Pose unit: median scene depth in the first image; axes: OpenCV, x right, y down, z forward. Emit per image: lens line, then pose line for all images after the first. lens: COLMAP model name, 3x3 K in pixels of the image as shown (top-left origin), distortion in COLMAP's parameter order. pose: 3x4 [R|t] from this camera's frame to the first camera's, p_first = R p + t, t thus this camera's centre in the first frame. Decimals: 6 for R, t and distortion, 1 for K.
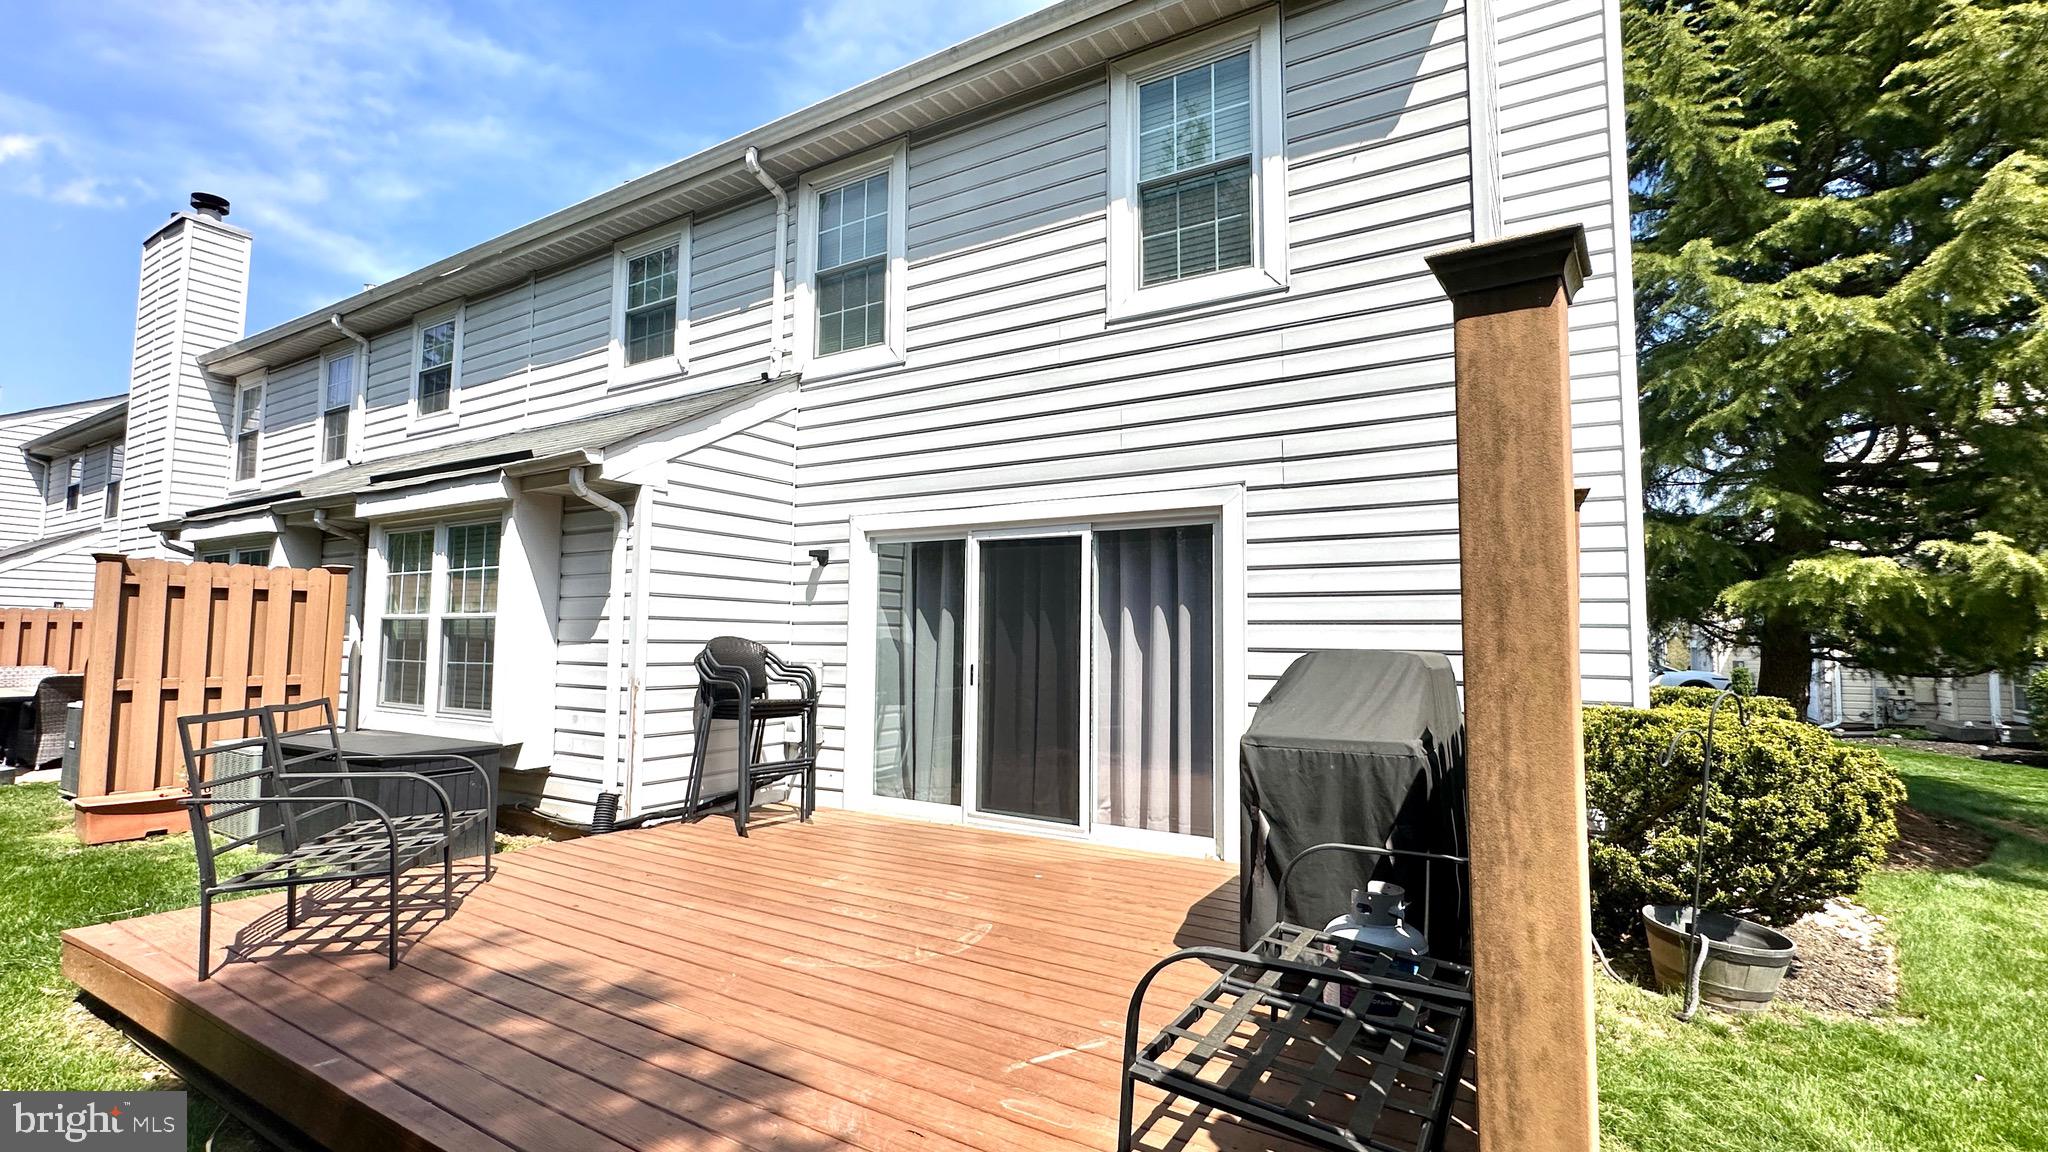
lens RADIAL K [[893.5, 0, 1024.0], [0, 893.5, 576.0], [0, 0, 1]] dist [-0.003416, 0.001238]
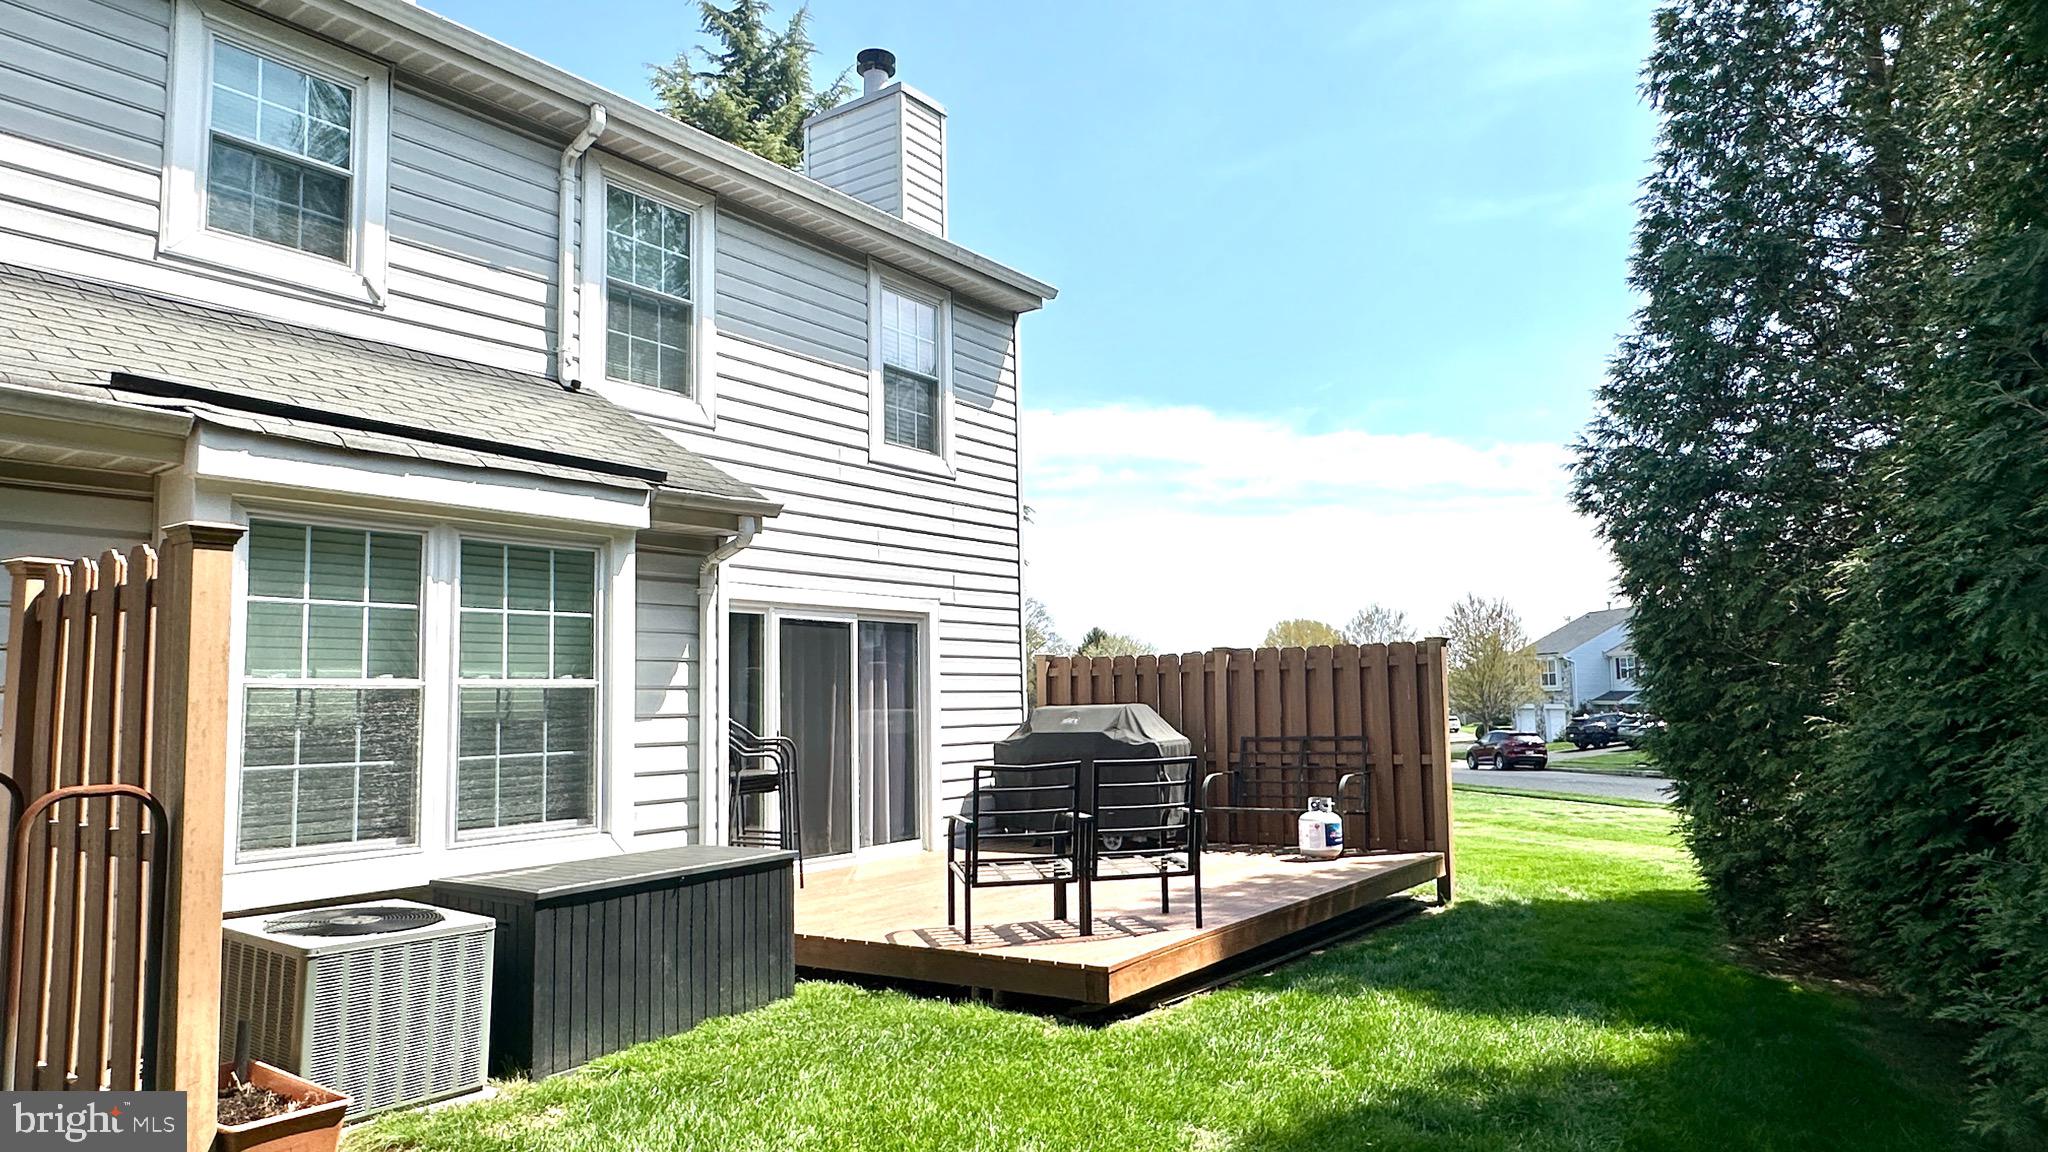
lens RADIAL K [[1267.1, 0, 1011.6], [0, 1267.1, 585.0], [0, 0, 1]] dist [0.006564, 0.001328]
pose [[0.081395, 0.081349, 0.993357, -1.606811], [-0.051101, 0.995693, -0.077353, 0.027065], [-0.995371, -0.044465, 0.085201, 0.593589]]
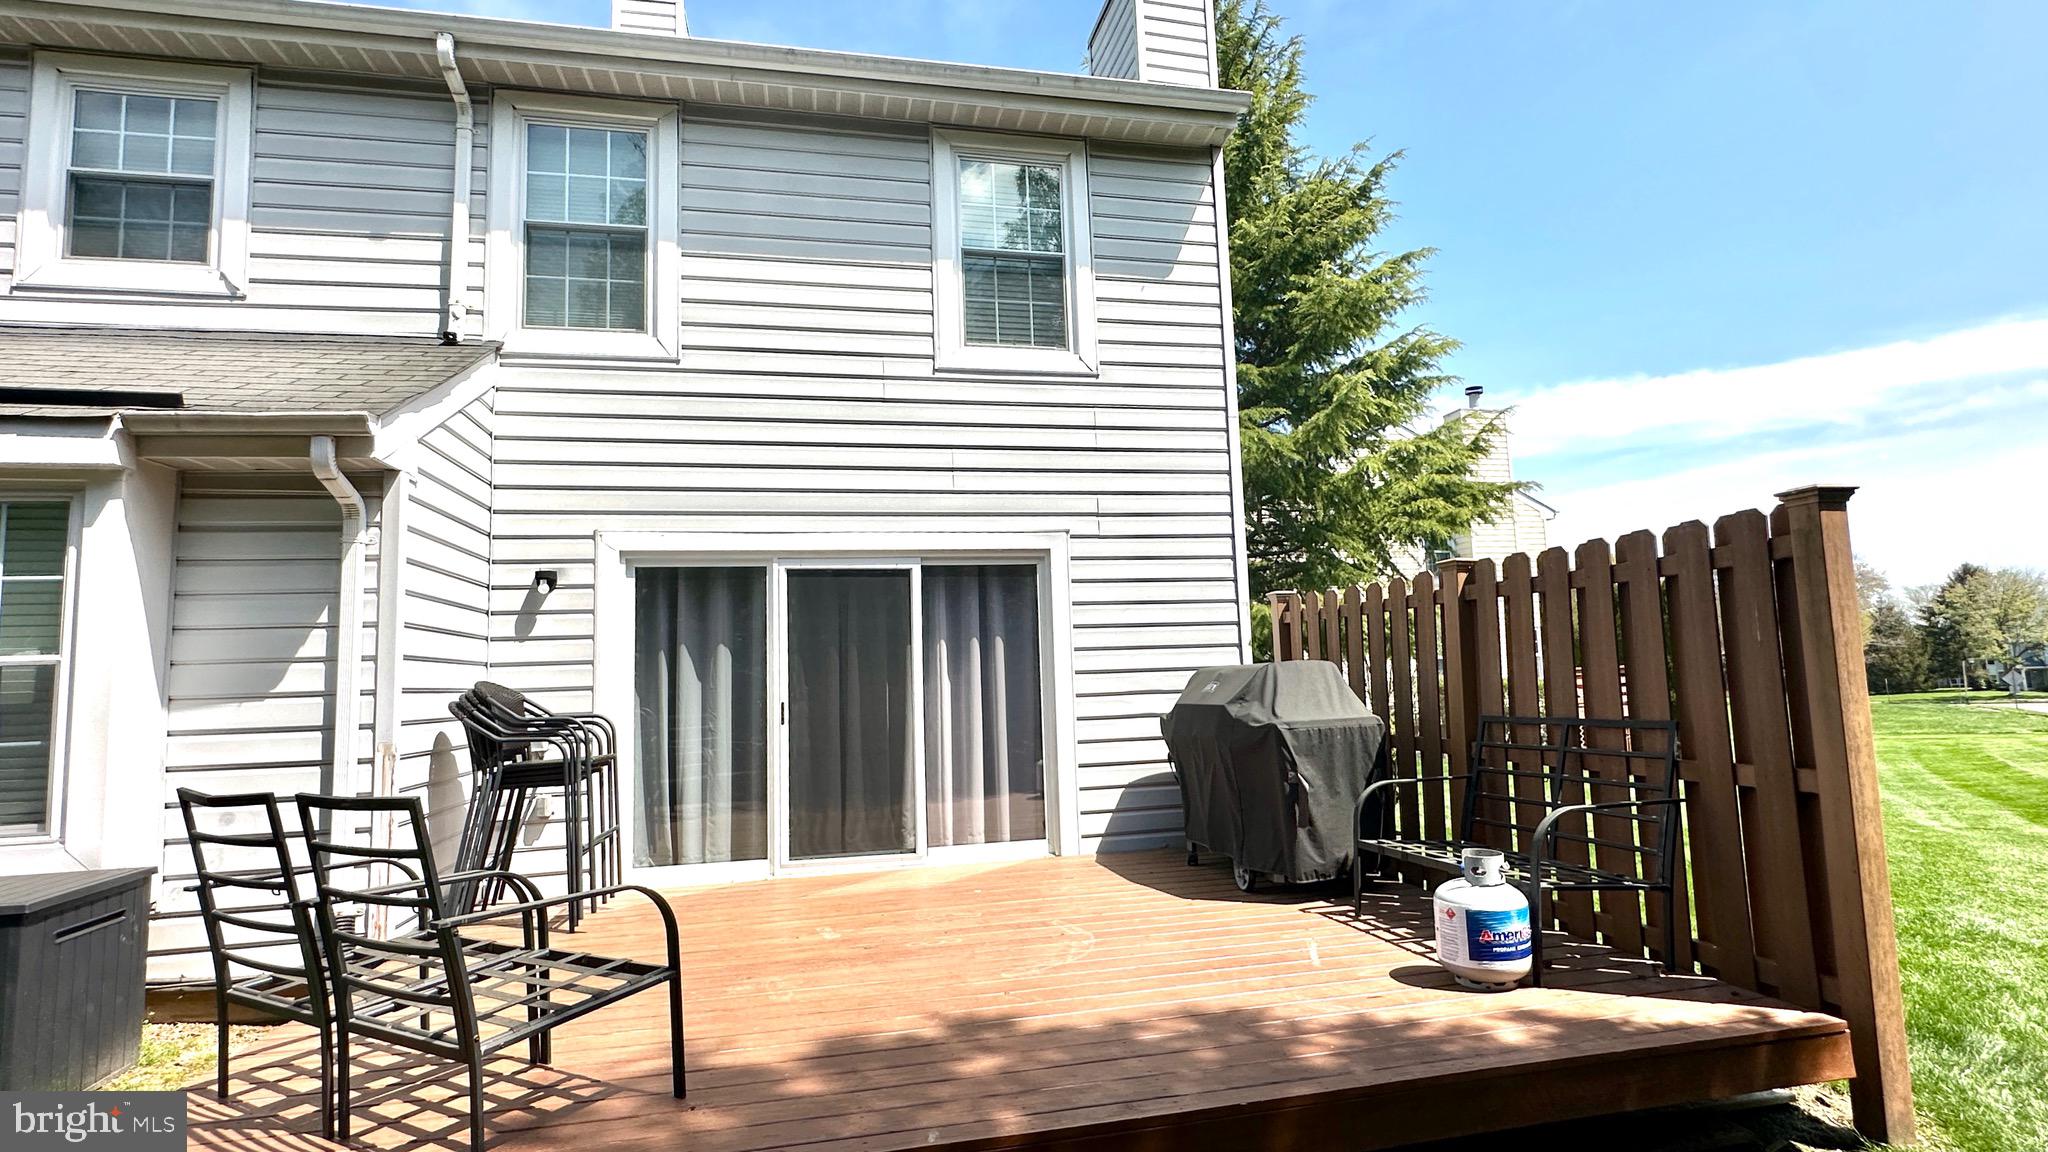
lens RADIAL K [[975.9, 0, 1027.1], [0, 975.9, 579.5], [0, 0, 1]] dist [-0.003352, -0.000185]
pose [[0.722297, 0.036358, 0.690627, -0.582251], [-0.008567, 0.999011, -0.043633, 0.014025], [-0.691530, 0.025599, 0.721894, 0.091712]]
